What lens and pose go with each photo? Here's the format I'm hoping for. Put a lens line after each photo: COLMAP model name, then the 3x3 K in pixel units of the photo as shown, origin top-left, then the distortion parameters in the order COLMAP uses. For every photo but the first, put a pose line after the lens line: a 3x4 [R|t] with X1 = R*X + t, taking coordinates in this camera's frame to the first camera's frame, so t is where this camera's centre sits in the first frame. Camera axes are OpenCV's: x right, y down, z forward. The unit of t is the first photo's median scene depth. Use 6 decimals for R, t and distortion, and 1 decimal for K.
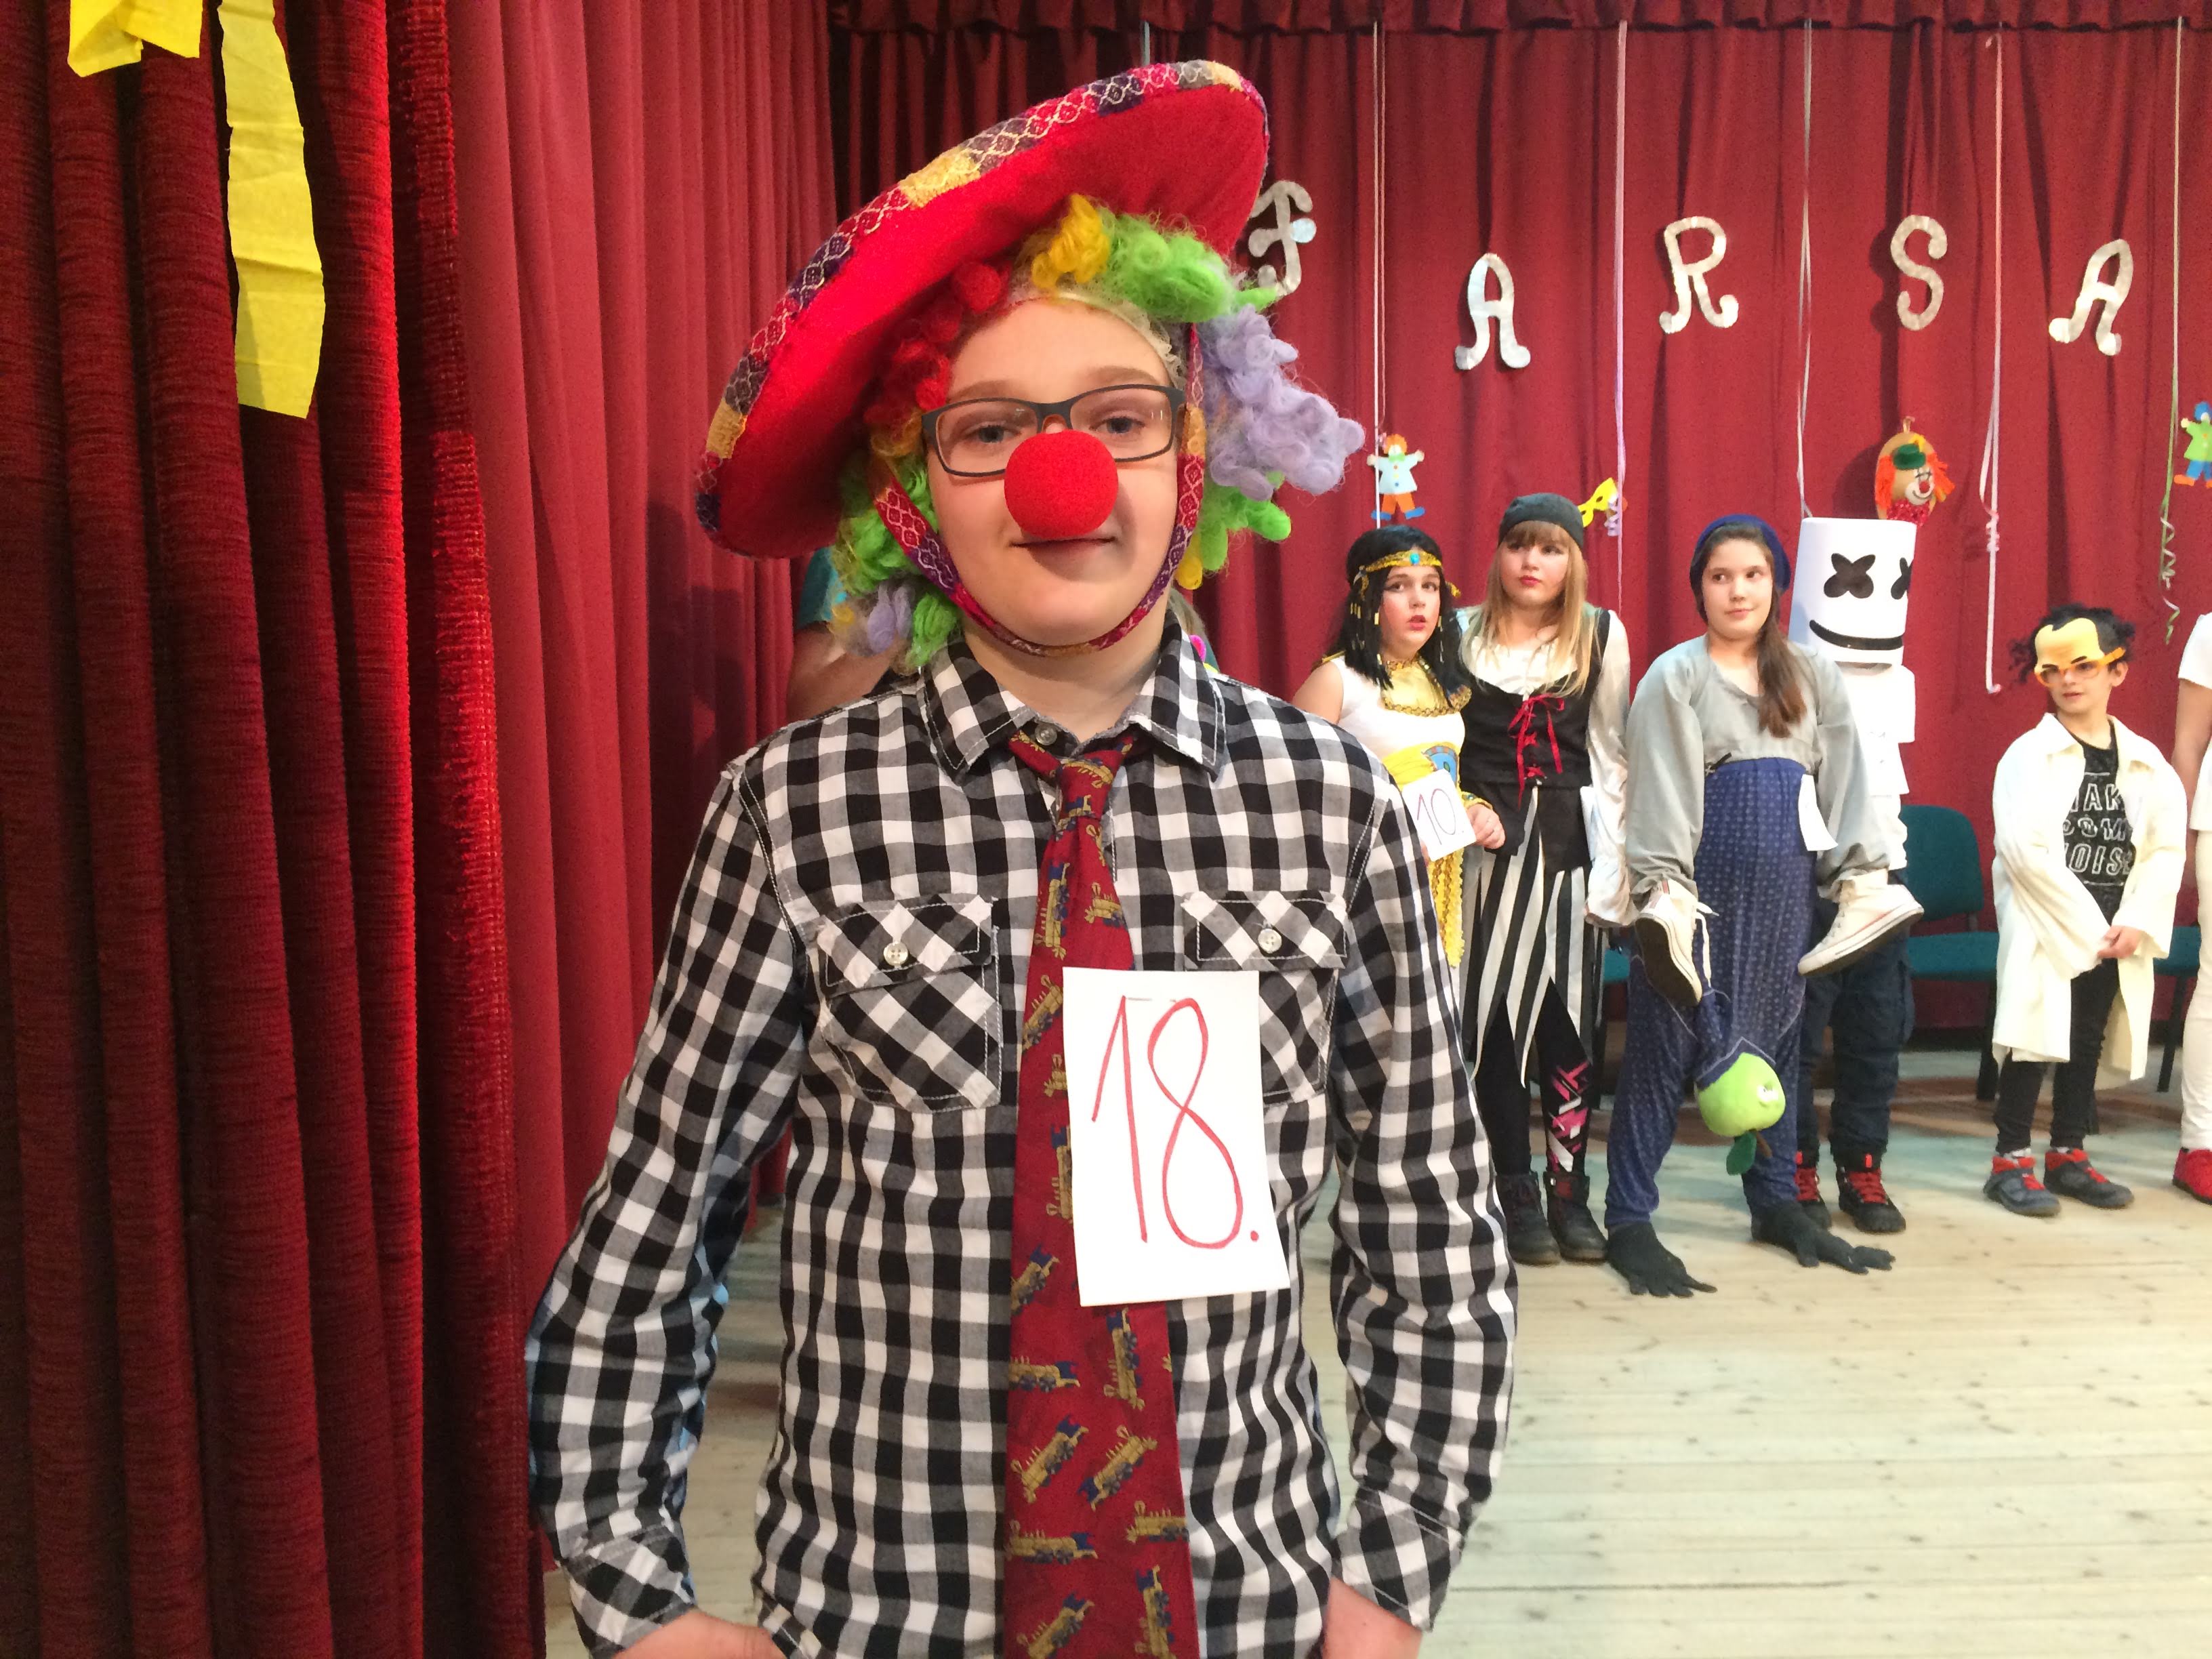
lens RADIAL K [[1996.7, 0, 1041.9], [0, 1996.7, 878.1], [0, 0, 1]] dist [0.084005, -0.124962]
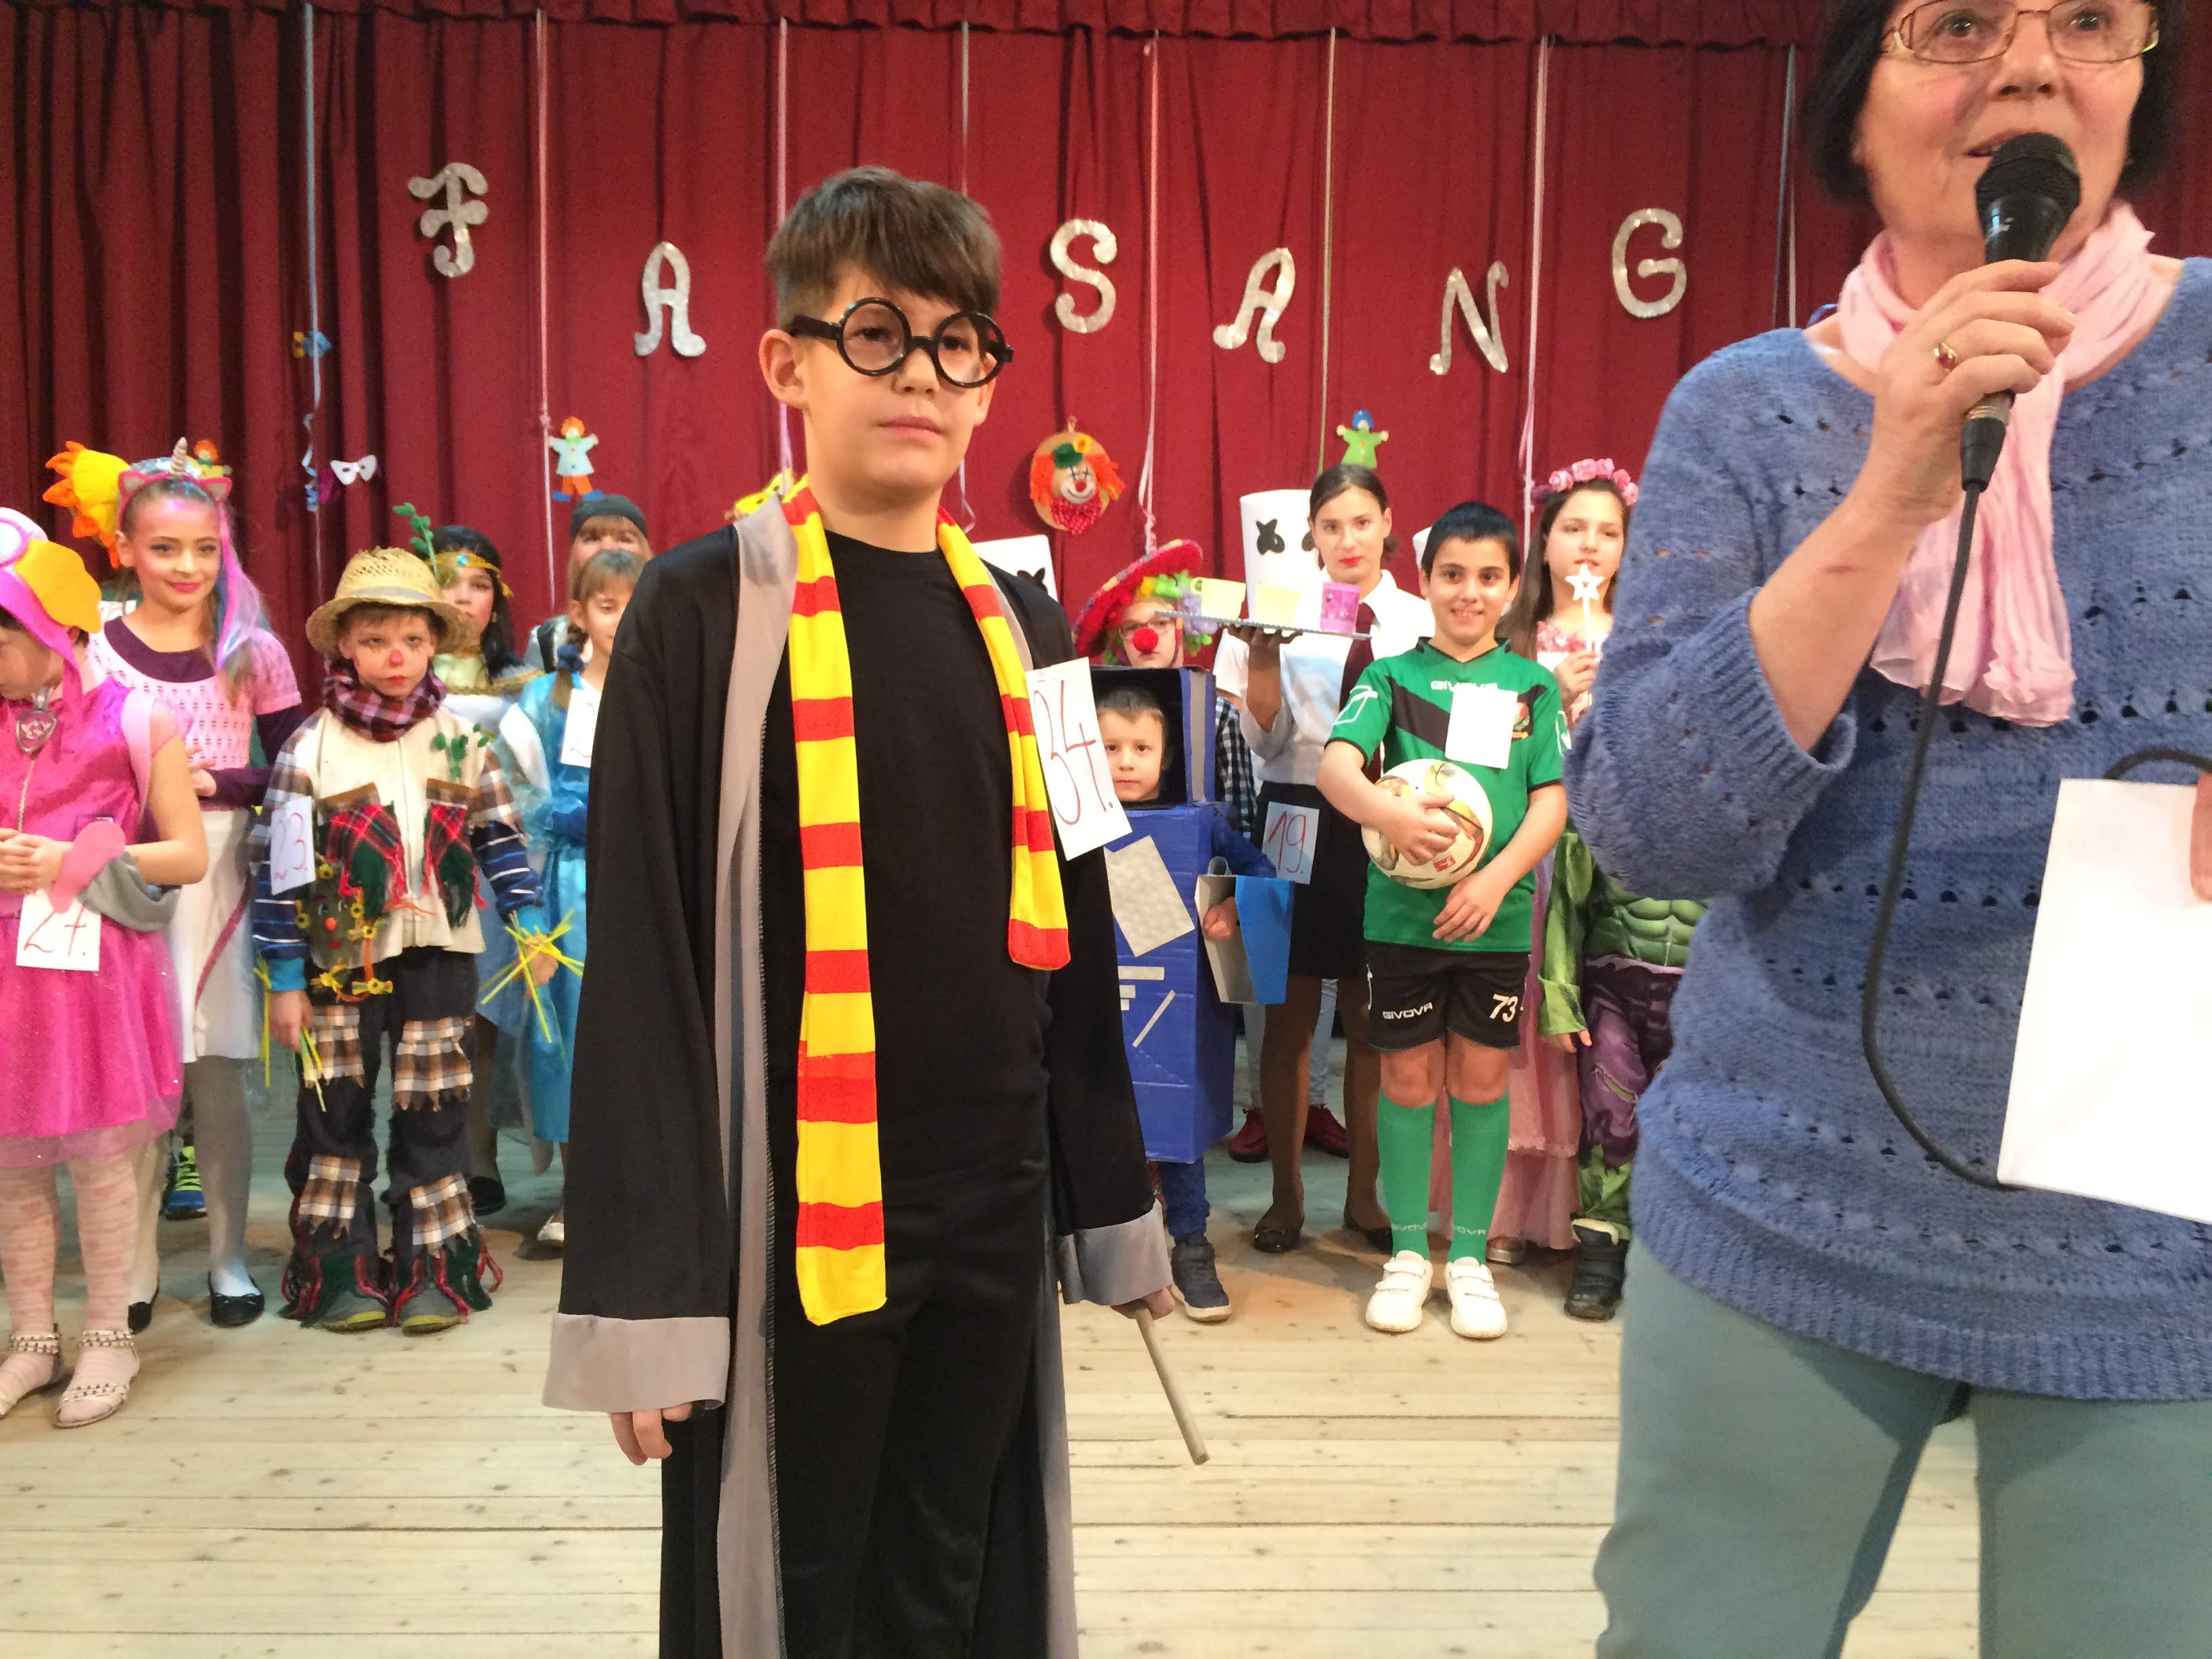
lens RADIAL K [[1996.7, 0, 1074.3], [0, 1996.7, 808.1], [0, 0, 1]] dist [0.084005, -0.124962]
pose [[0.999699, 0.024136, 0.004432, 0.431666], [-0.024021, 0.999414, -0.024367, -0.007510], [-0.005018, 0.024253, 0.999693, -0.000408]]
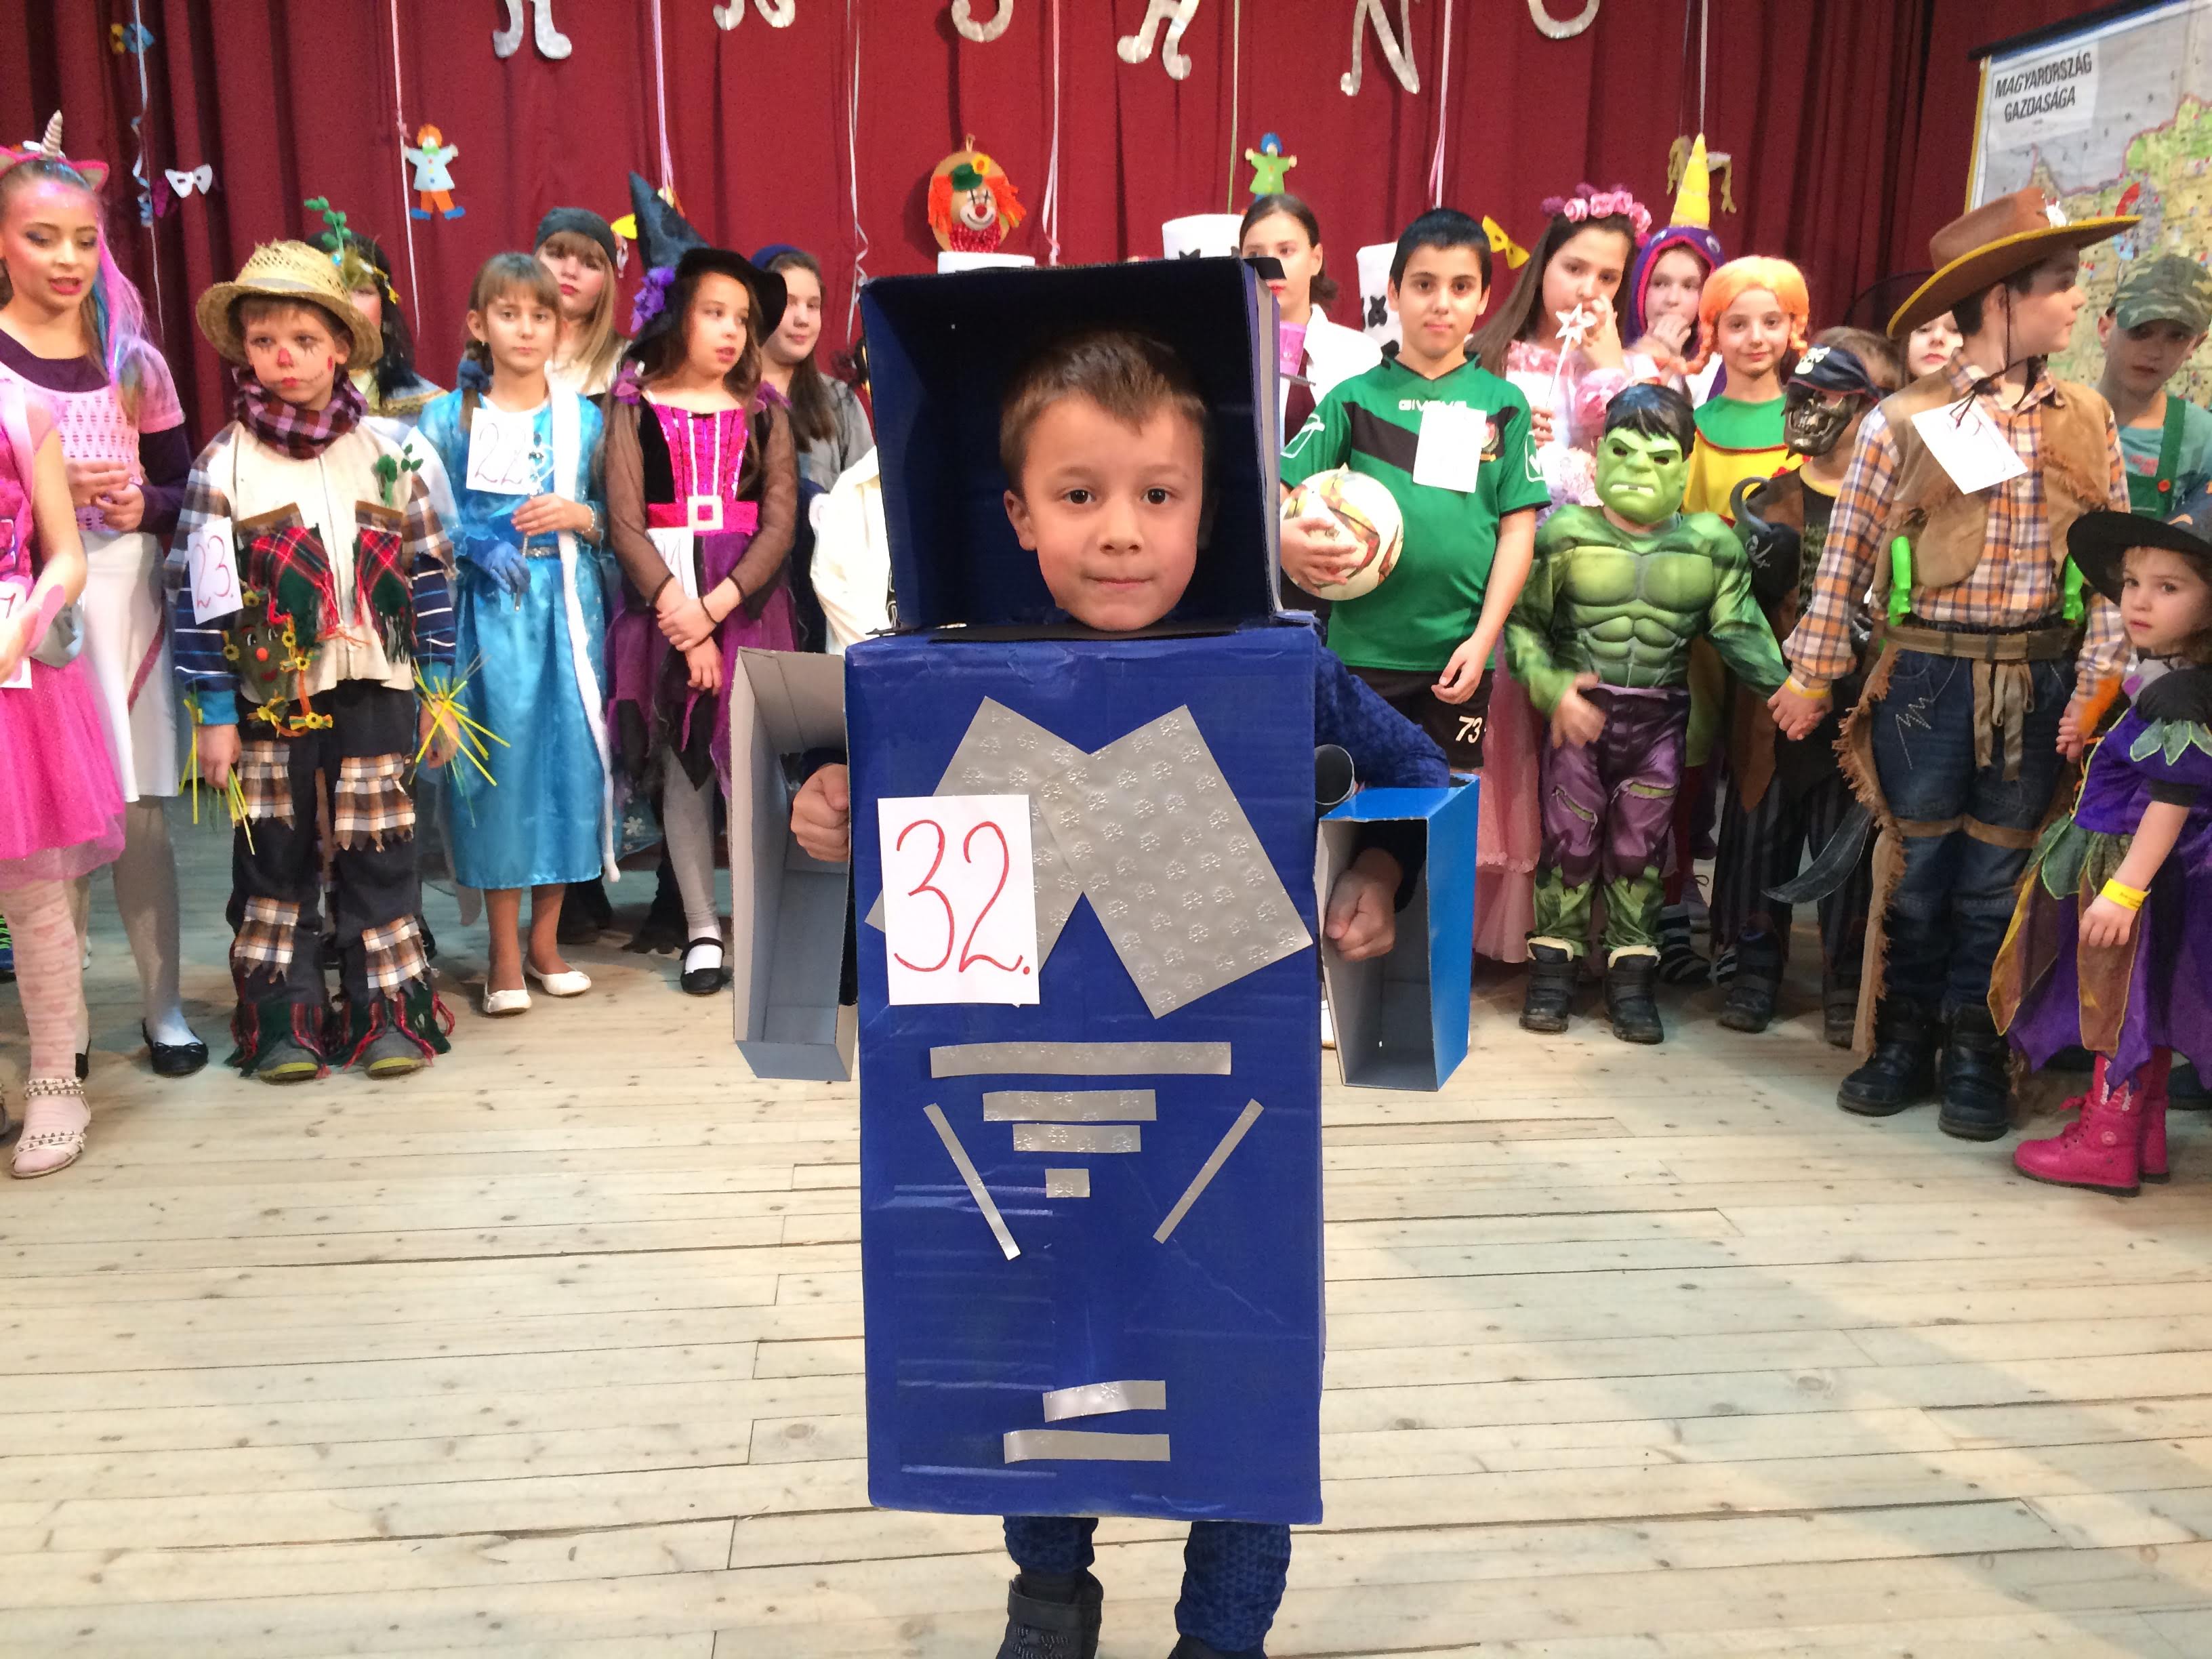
lens RADIAL K [[1996.7, 0, 1084.1], [0, 1996.7, 831.4], [0, 0, 1]] dist [0.084005, -0.124962]
pose [[0.994501, 0.006118, 0.104547, 0.385983], [-0.016386, 0.995088, 0.097633, 0.007394], [-0.103436, -0.098809, 0.989716, 0.013757]]
